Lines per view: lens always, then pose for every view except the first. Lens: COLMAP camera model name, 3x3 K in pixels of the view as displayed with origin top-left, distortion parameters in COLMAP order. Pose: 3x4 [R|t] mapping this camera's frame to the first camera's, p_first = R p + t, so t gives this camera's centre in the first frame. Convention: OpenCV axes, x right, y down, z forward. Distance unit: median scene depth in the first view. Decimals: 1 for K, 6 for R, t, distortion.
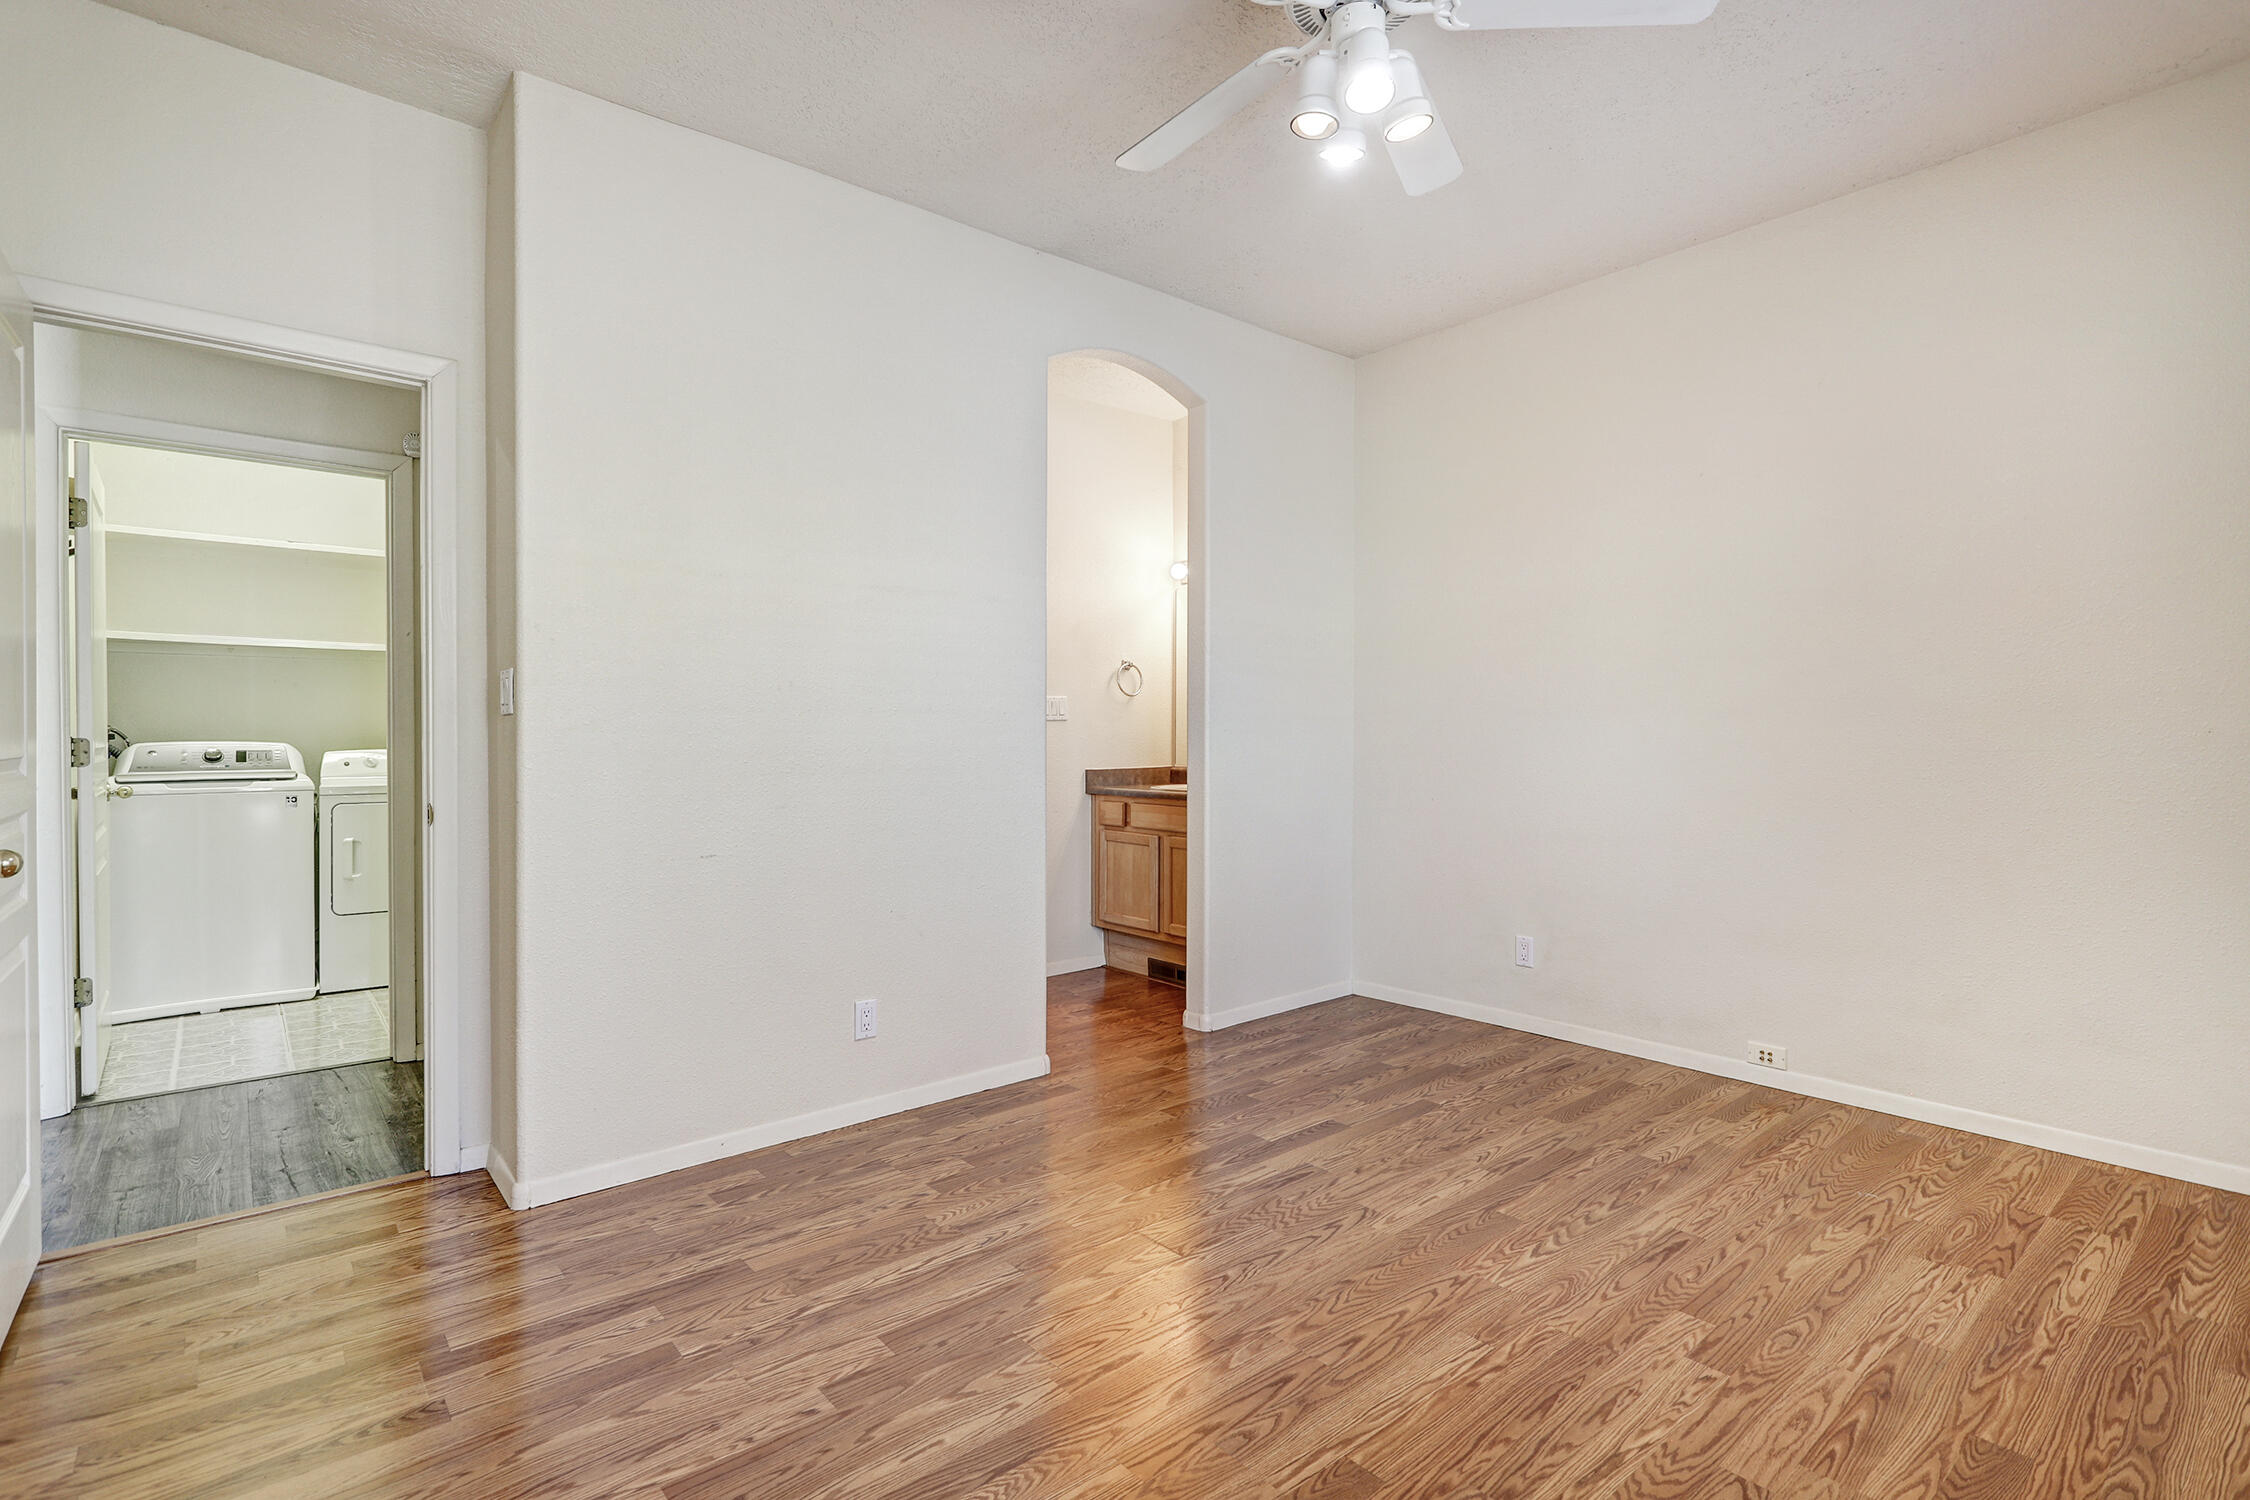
lens RADIAL K [[1067.7, 0, 1104.7], [0, 1067.7, 730.4], [0, 0, 1]] dist [-0.003043, 0.000082]
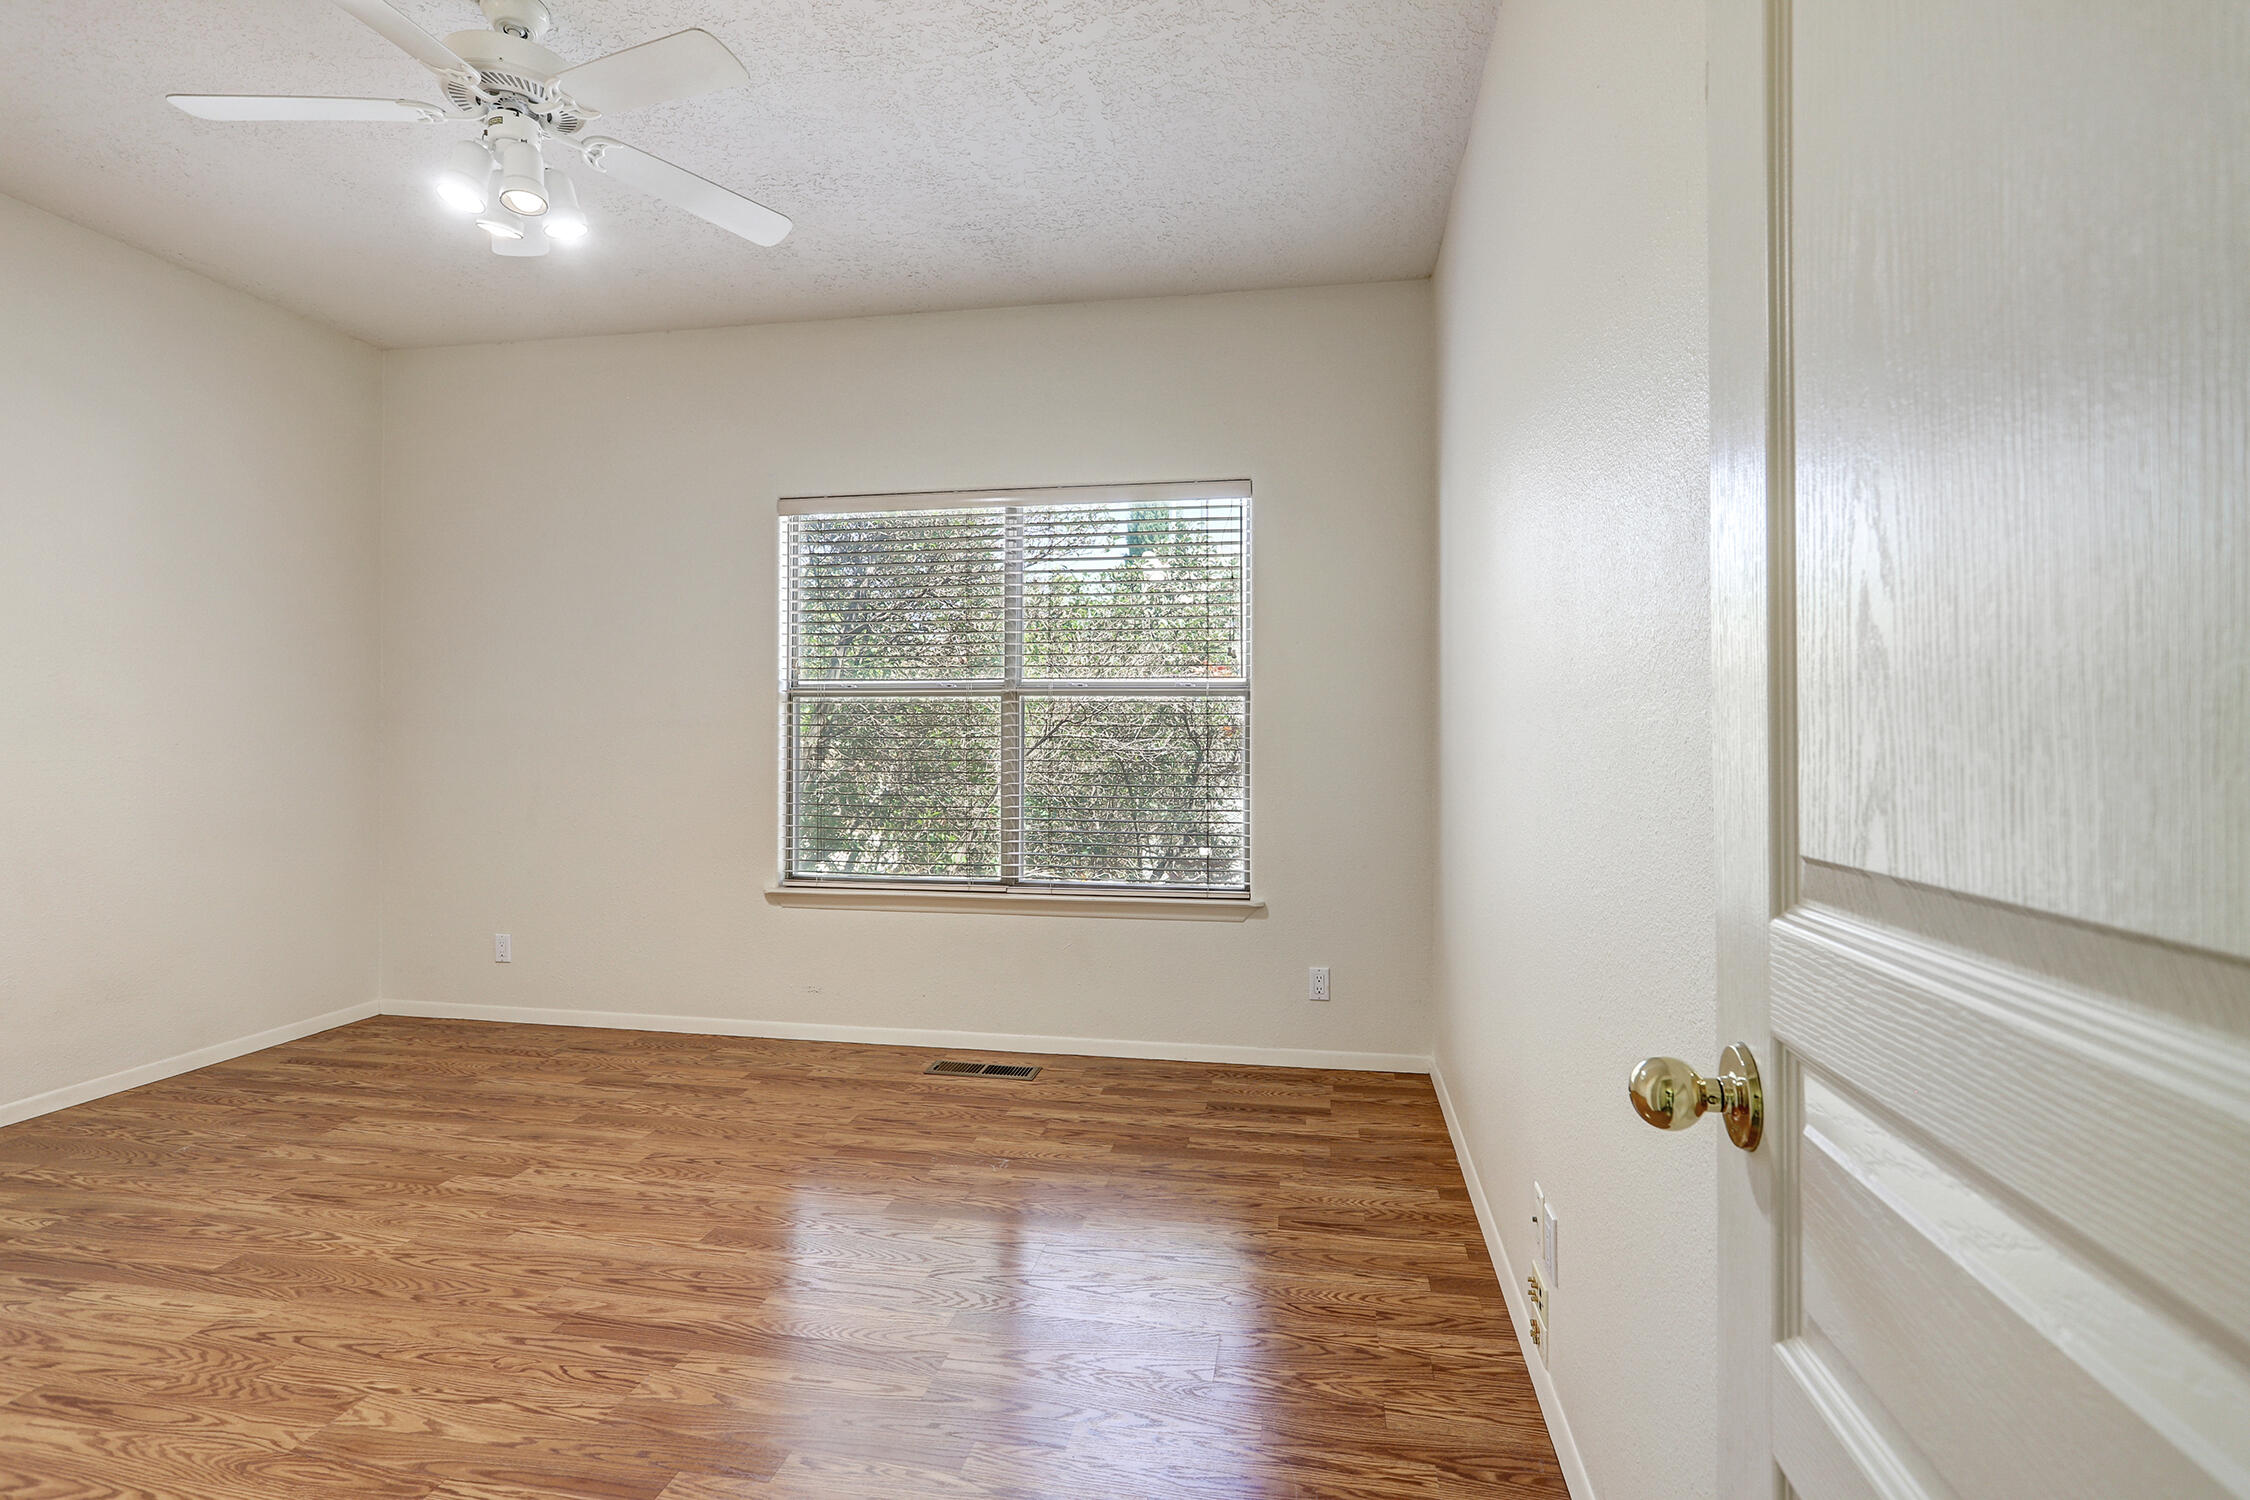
lens RADIAL K [[1067.7, 0, 1121.5], [0, 1067.7, 746.2], [0, 0, 1]] dist [-0.003043, 0.000082]
pose [[-0.641931, -0.006286, 0.766736, -0.934696], [-0.001429, 0.999974, 0.007002, -0.011322], [-0.766761, 0.003399, -0.641924, 1.096285]]
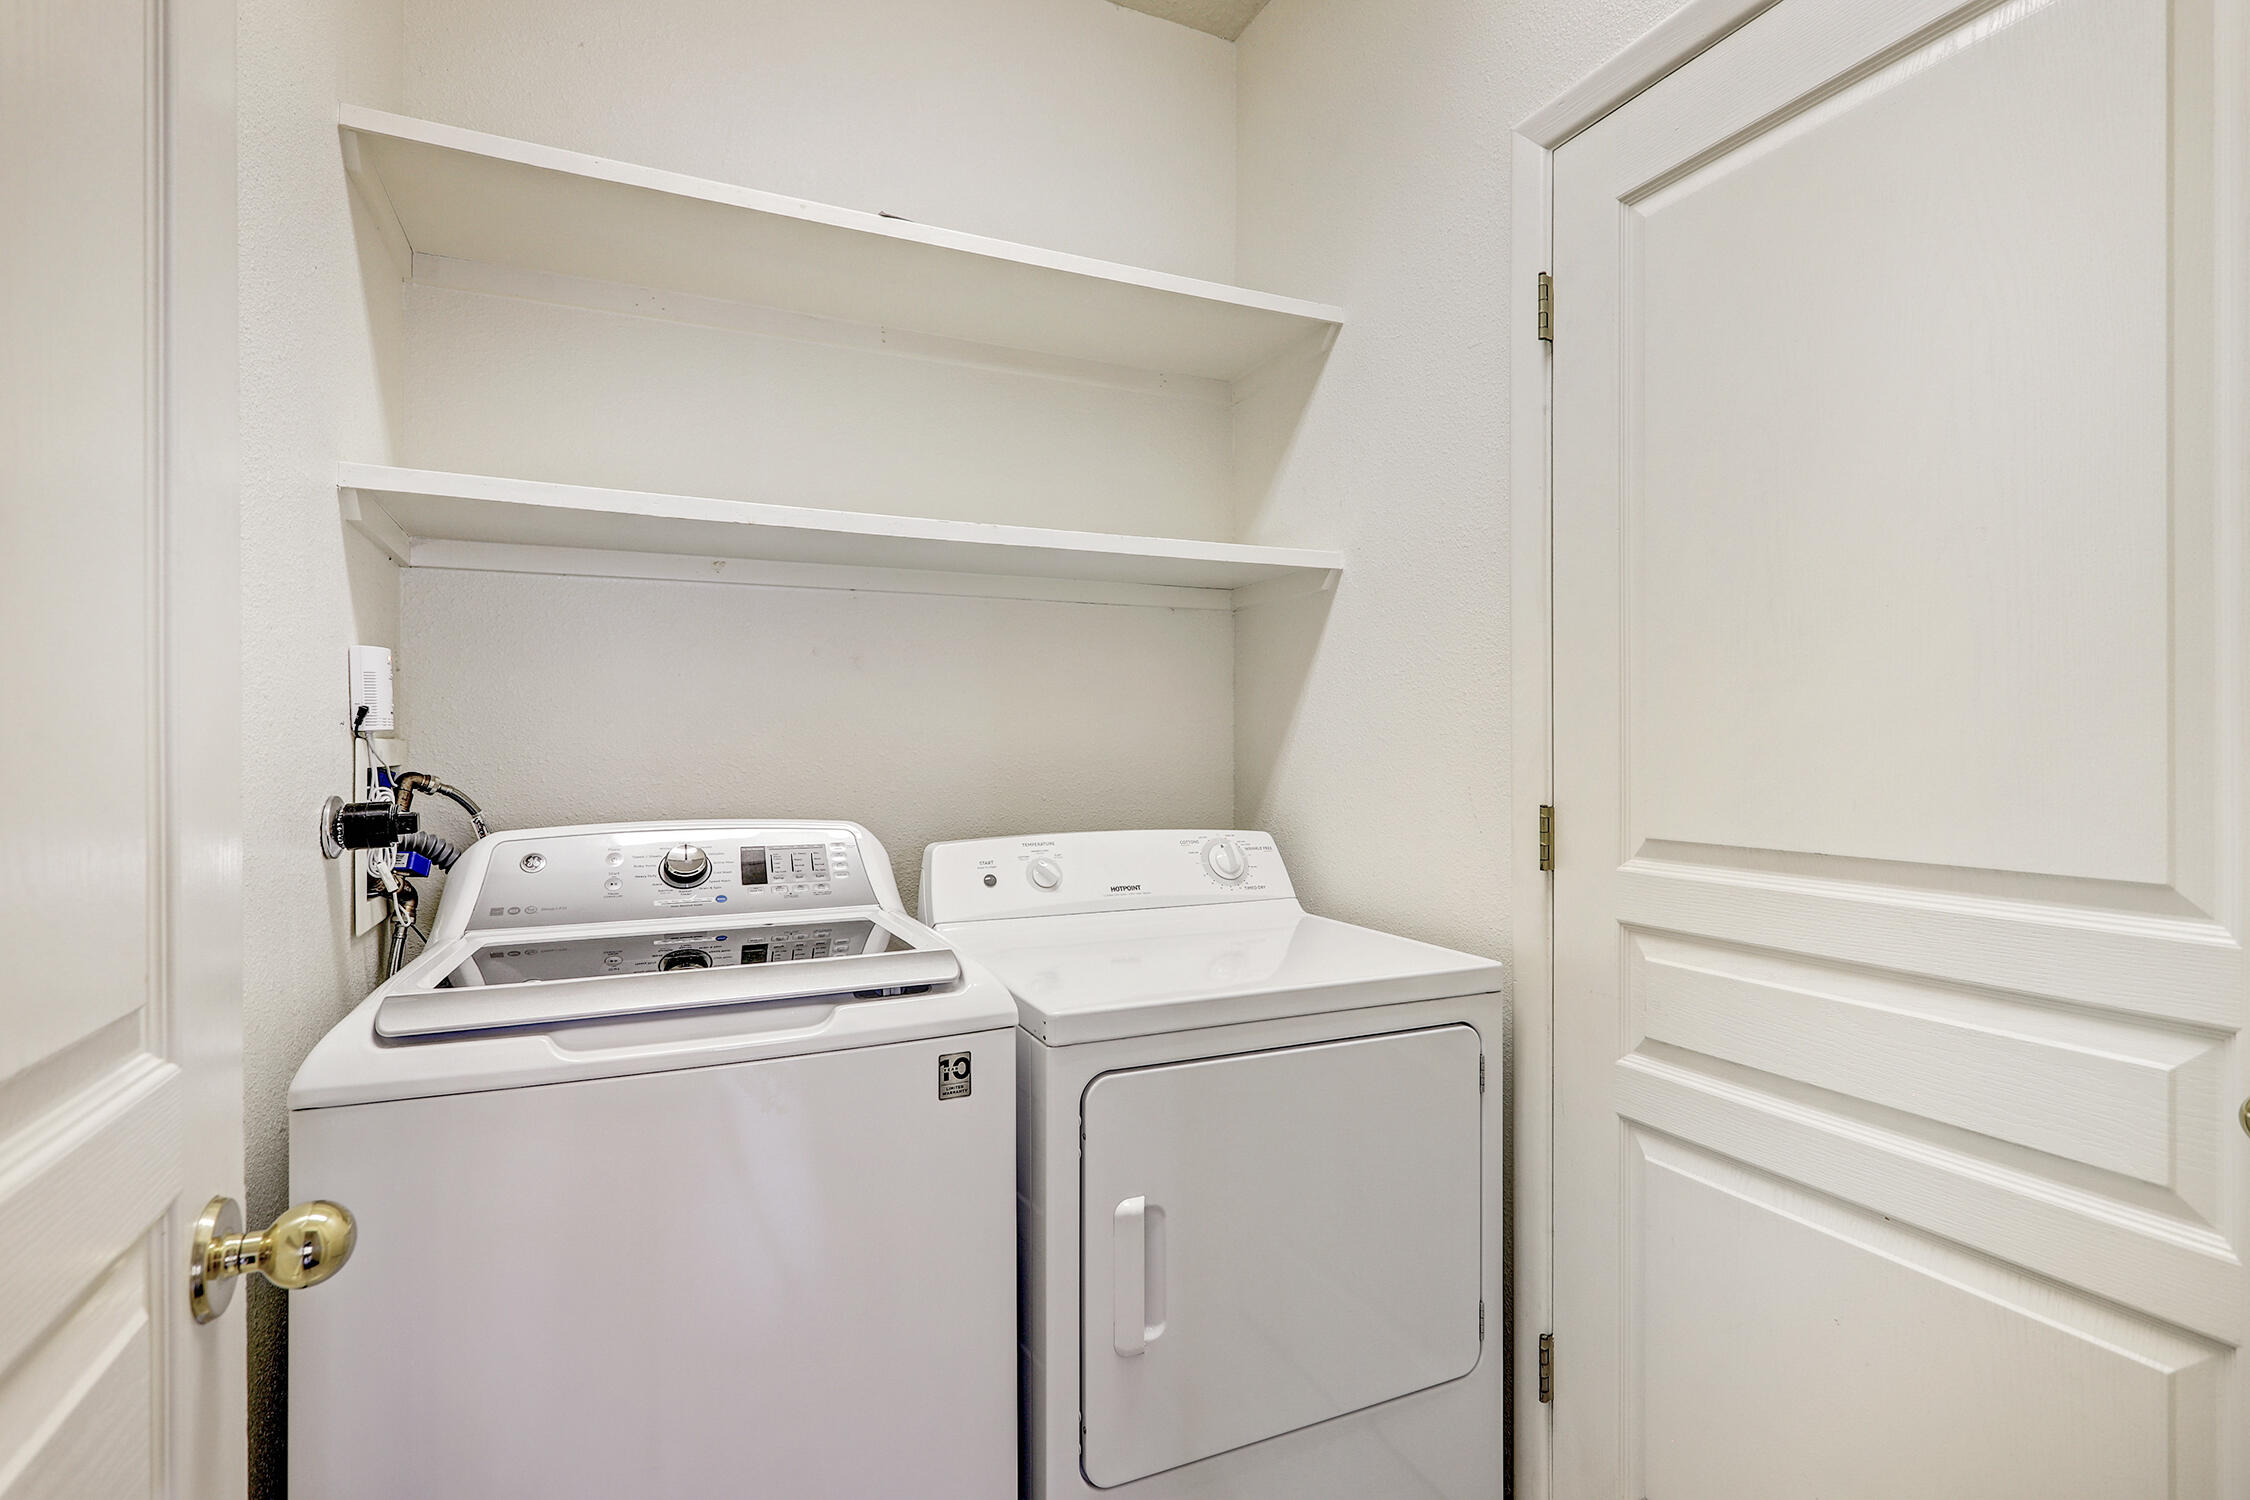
lens RADIAL K [[1067.7, 0, 1125.8], [0, 1067.7, 745.9], [0, 0, 1]] dist [-0.003043, 0.000082]
pose [[0.963407, -0.009196, -0.267887, -0.608357], [0.008978, 0.999958, -0.002041, -0.012790], [0.267894, -0.000438, 0.963448, 0.707889]]
